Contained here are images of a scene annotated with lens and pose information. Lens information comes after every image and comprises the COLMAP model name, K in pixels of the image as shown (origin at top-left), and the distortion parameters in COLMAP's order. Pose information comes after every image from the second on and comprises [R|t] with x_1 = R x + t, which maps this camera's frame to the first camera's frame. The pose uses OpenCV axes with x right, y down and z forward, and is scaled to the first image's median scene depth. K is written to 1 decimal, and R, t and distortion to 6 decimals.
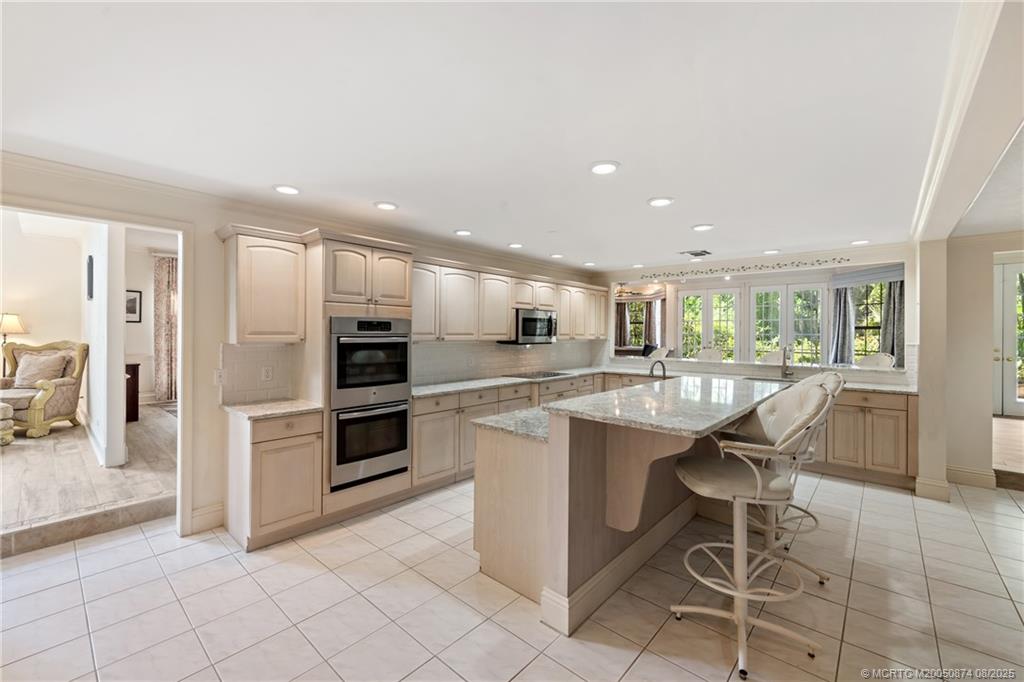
lens RADIAL K [[417.5, 0, 513.1], [0, 417.5, 337.6], [0, 0, 1]] dist [-0.000986, -0.000223]
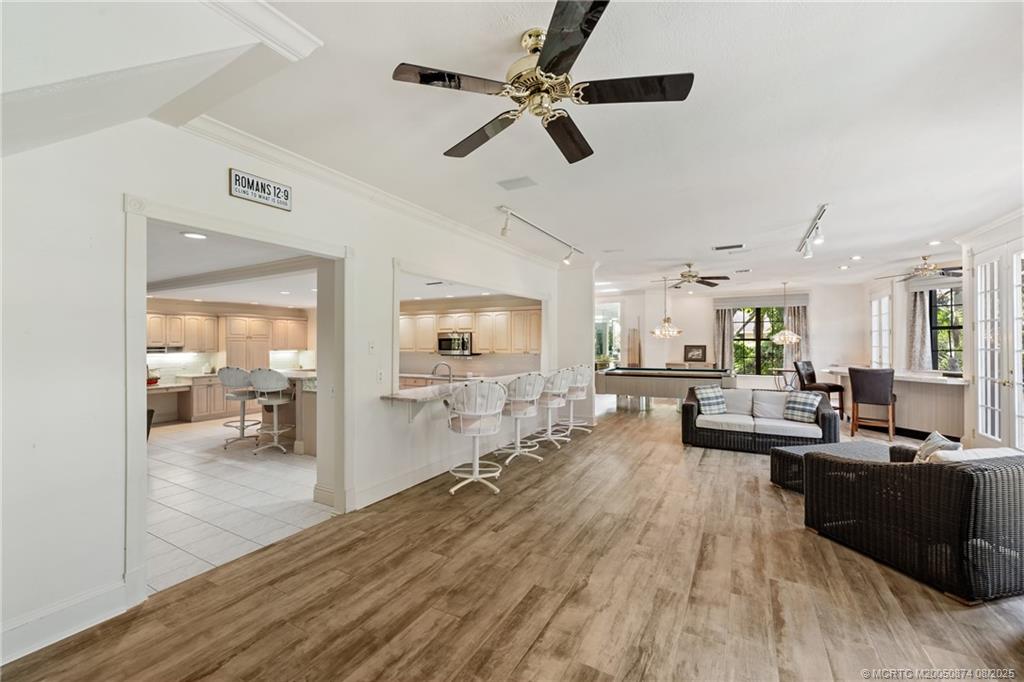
lens RADIAL K [[417.5, 0, 511.8], [0, 417.5, 340.9], [0, 0, 1]] dist [-0.000986, -0.000223]
pose [[0.209381, -0.008679, -0.977796, 1.547208], [-0.004196, 0.999943, -0.009774, -0.023020], [0.977825, 0.006149, 0.209332, 0.880929]]
